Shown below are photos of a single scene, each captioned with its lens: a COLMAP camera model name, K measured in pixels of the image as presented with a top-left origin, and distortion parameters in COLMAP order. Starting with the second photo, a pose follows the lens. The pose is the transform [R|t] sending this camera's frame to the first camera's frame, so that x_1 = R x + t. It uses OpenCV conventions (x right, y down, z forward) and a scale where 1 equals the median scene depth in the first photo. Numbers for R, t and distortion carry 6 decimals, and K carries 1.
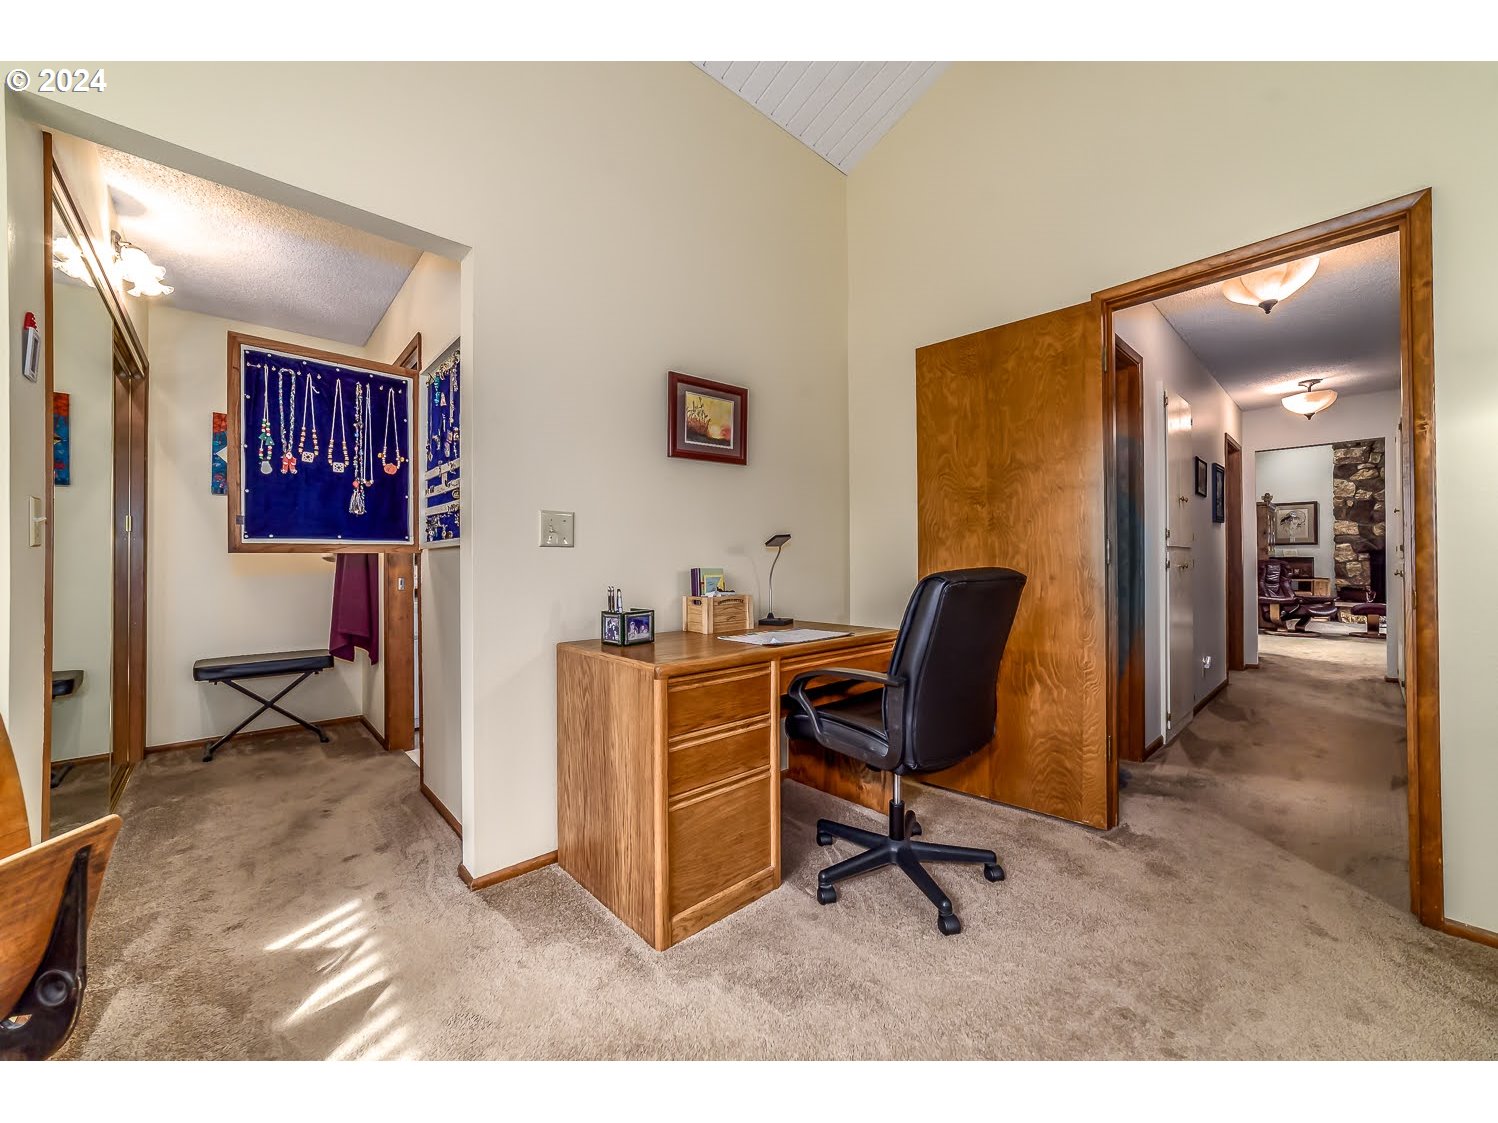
lens RADIAL K [[573.6, 0, 745.1], [0, 573.6, 558.0], [0, 0, 1]] dist [-0.028759, 0.010998]
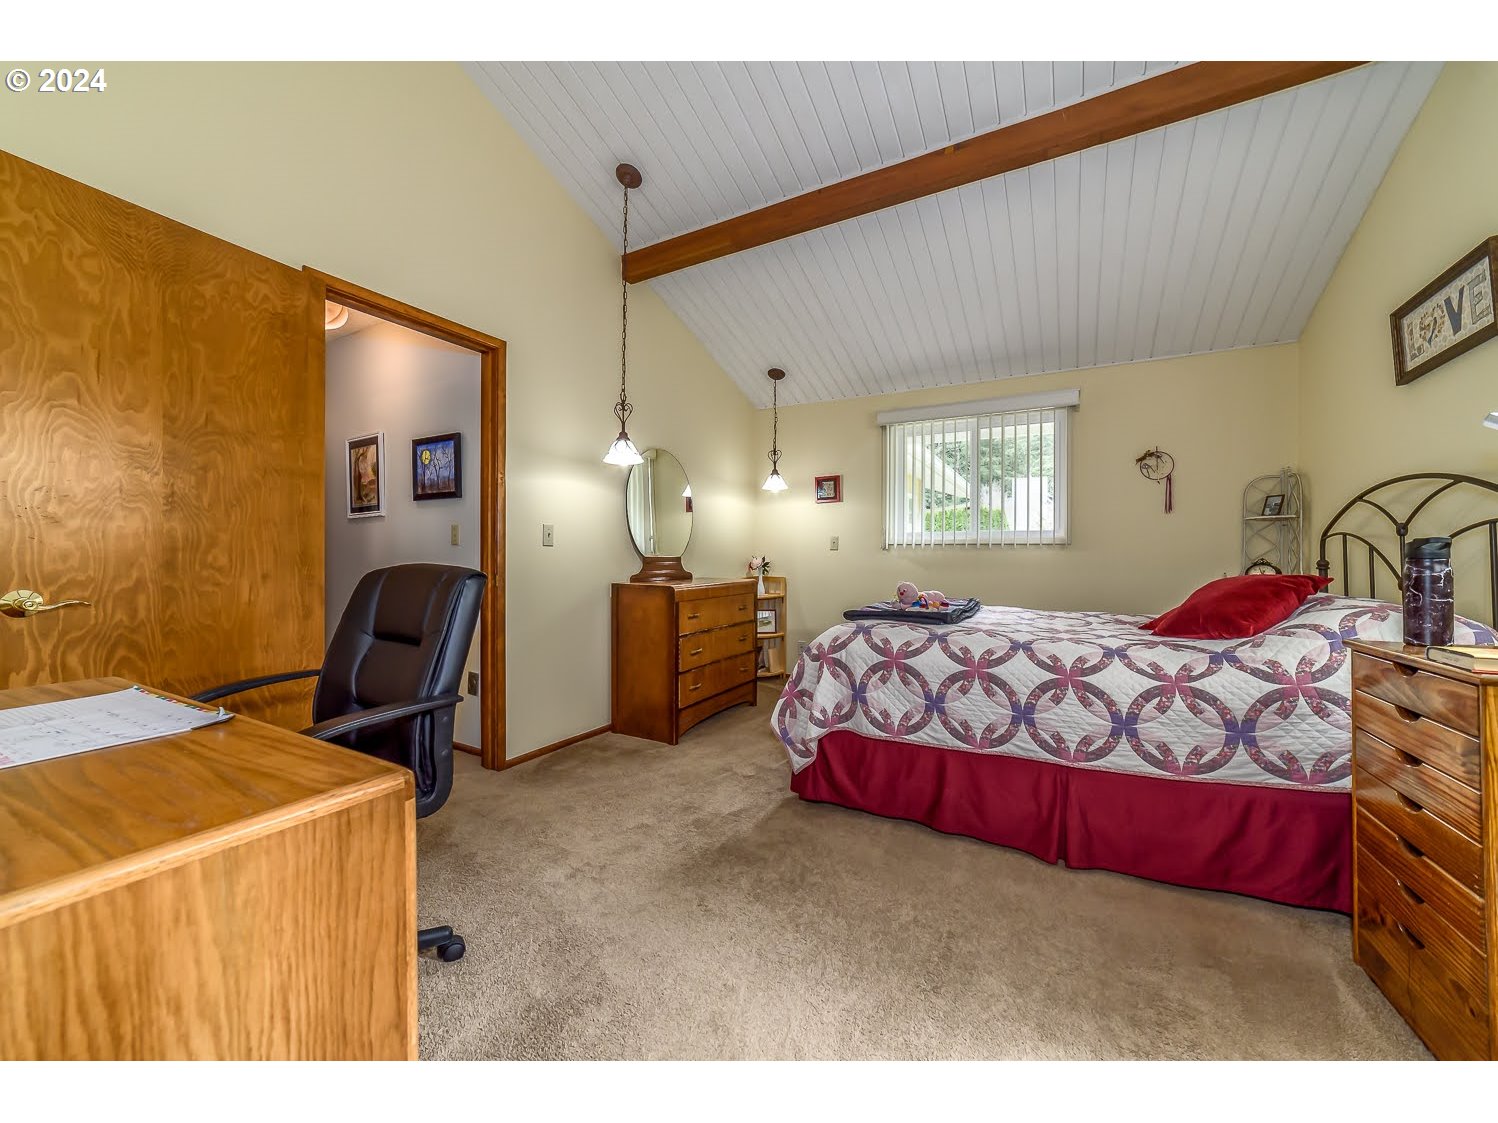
lens RADIAL K [[573.6, 0, 745.1], [0, 573.6, 558.0], [0, 0, 1]] dist [-0.028759, 0.010998]
pose [[-0.313823, 0.000198, 0.949482, -0.460334], [-0.005886, 0.999980, -0.002154, 0.005236], [-0.949463, -0.006265, -0.313816, 0.581642]]
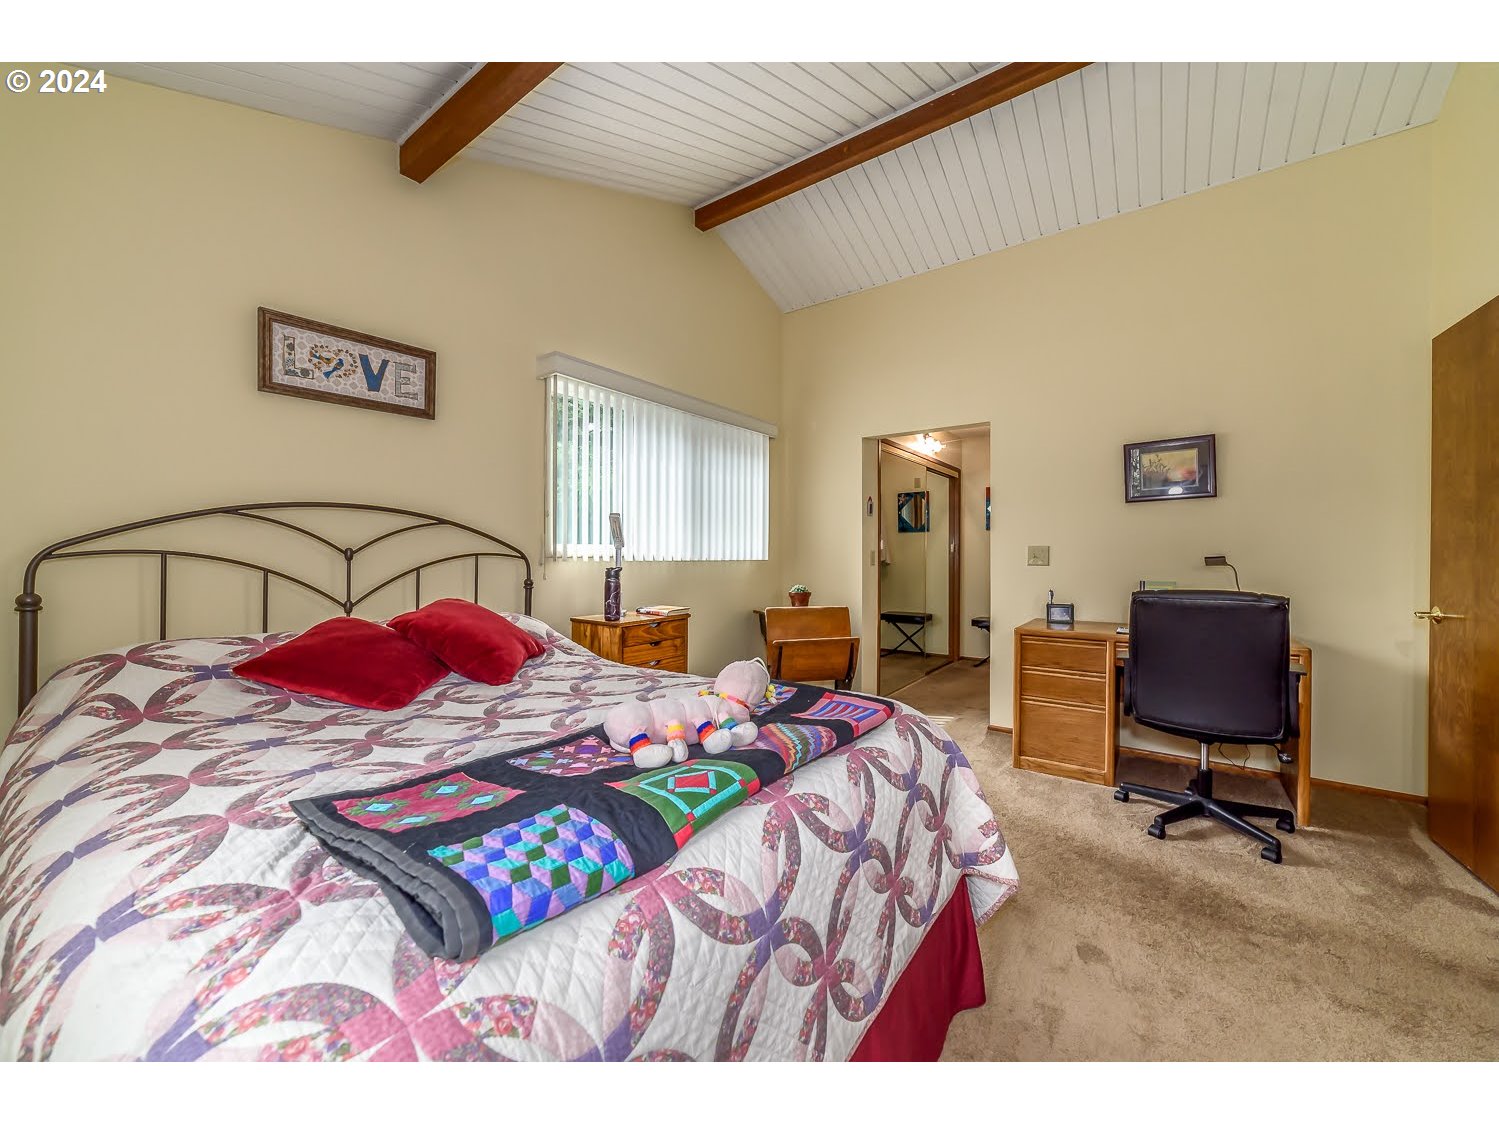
lens RADIAL K [[573.9, 0, 745.6], [0, 573.9, 558.5], [0, 0, 1]] dist [-0.028759, 0.010998]
pose [[0.197806, 0.003685, -0.980234, 1.085215], [0.001465, 0.999991, 0.004054, -0.044428], [0.980240, -0.002238, 0.197799, -0.223385]]
